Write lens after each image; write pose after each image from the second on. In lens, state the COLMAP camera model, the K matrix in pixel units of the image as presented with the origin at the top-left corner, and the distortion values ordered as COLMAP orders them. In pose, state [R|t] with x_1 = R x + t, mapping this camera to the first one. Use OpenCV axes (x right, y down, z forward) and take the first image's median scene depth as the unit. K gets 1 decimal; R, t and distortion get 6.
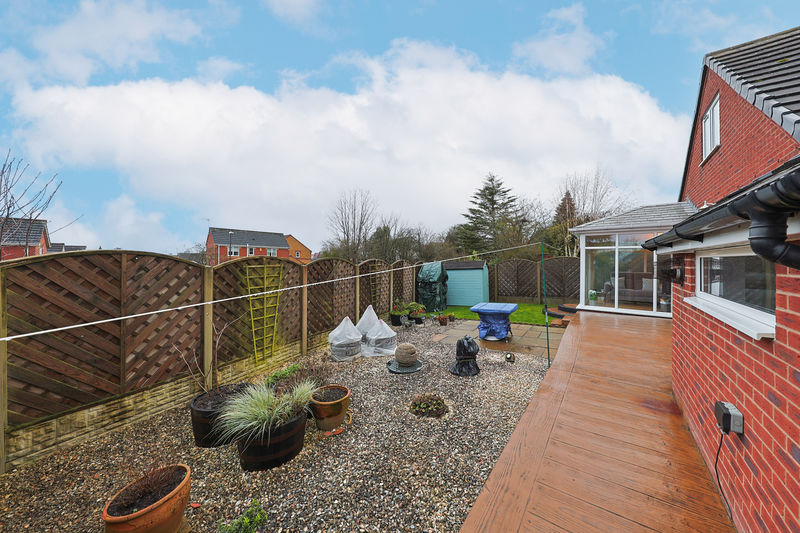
lens RADIAL K [[291.0, 0, 400.5], [0, 291.0, 259.1], [0, 0, 1]] dist [-0.000818, -0.000091]
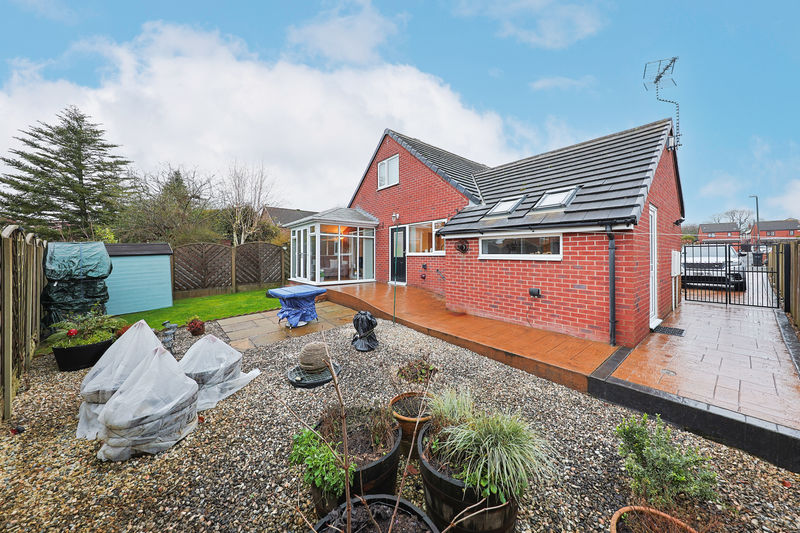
lens RADIAL K [[291.0, 0, 400.5], [0, 291.0, 259.1], [0, 0, 1]] dist [-0.000818, -0.000091]
pose [[0.117925, -0.009151, 0.992980, -0.497549], [-0.003812, 0.999946, 0.009668, 0.047839], [-0.993015, -0.004925, 0.117884, 0.492475]]
